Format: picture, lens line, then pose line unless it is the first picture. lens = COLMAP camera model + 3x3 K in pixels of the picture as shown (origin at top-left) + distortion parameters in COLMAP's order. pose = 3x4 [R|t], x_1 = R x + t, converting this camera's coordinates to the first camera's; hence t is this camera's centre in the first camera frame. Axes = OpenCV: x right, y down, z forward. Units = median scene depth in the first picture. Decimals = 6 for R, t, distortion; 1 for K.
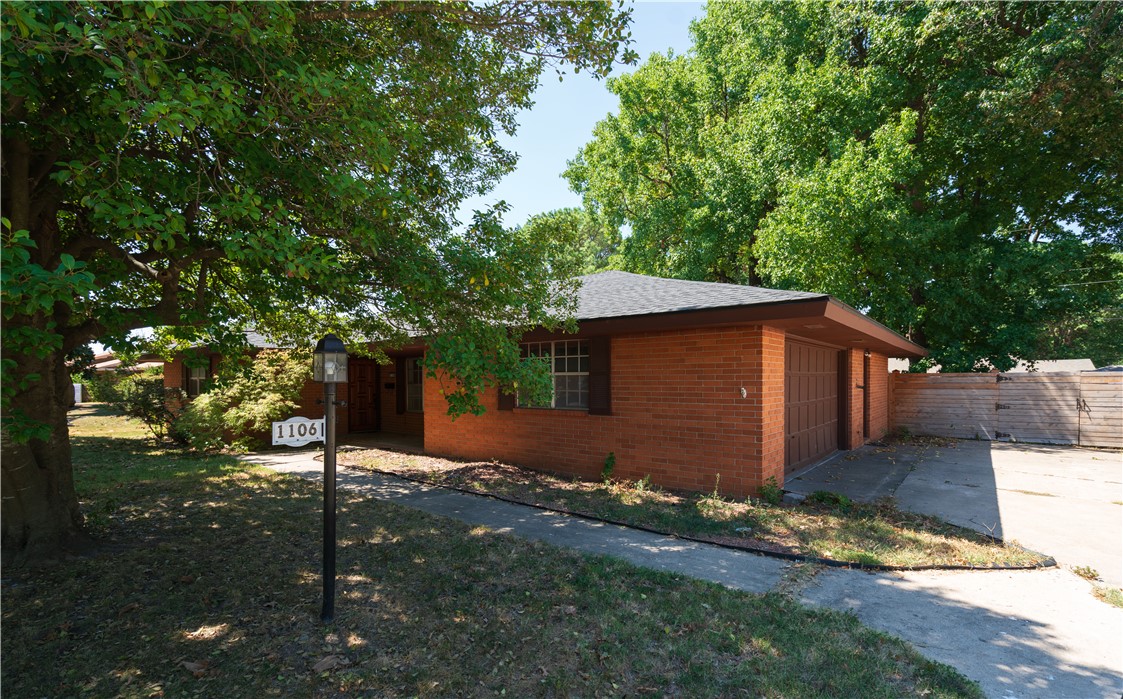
lens RADIAL K [[517.2, 0, 548.2], [0, 517.2, 381.1], [0, 0, 1]] dist [-0.002925, 0.000816]
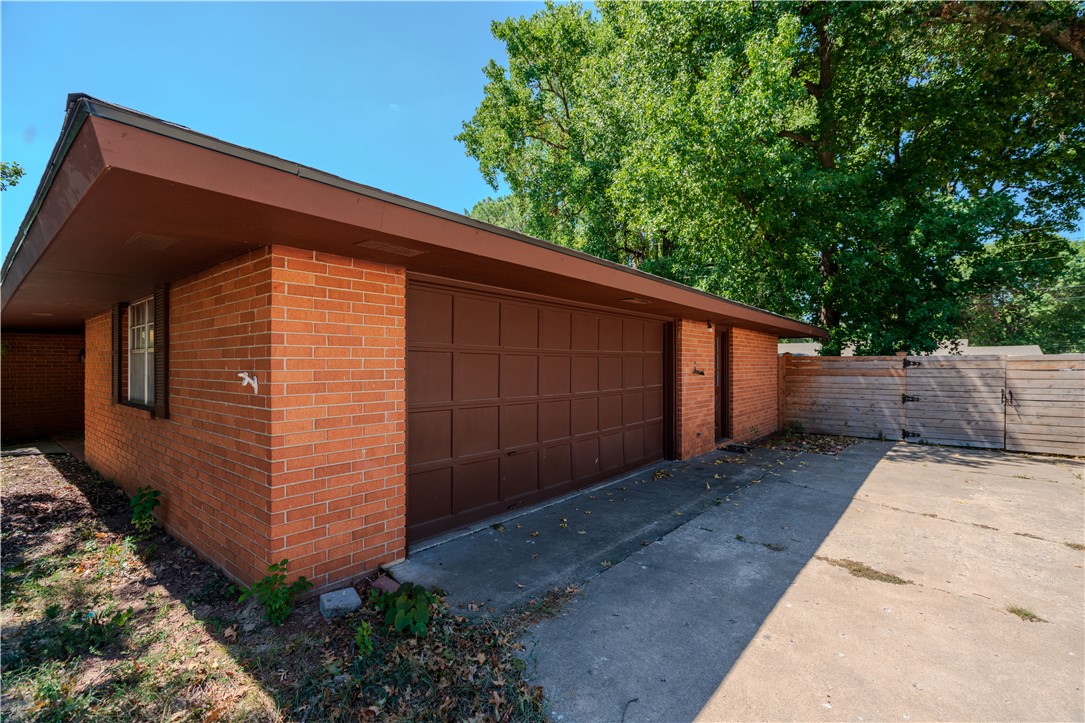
lens RADIAL K [[484.5, 0, 542.3], [0, 484.5, 364.5], [0, 0, 1]] dist [-0.000026, -0.001221]
pose [[0.999966, 0.006853, 0.004659, 0.302646], [-0.006850, 0.999976, -0.000689, 0.001412], [-0.004664, 0.000657, 0.999989, 0.253328]]
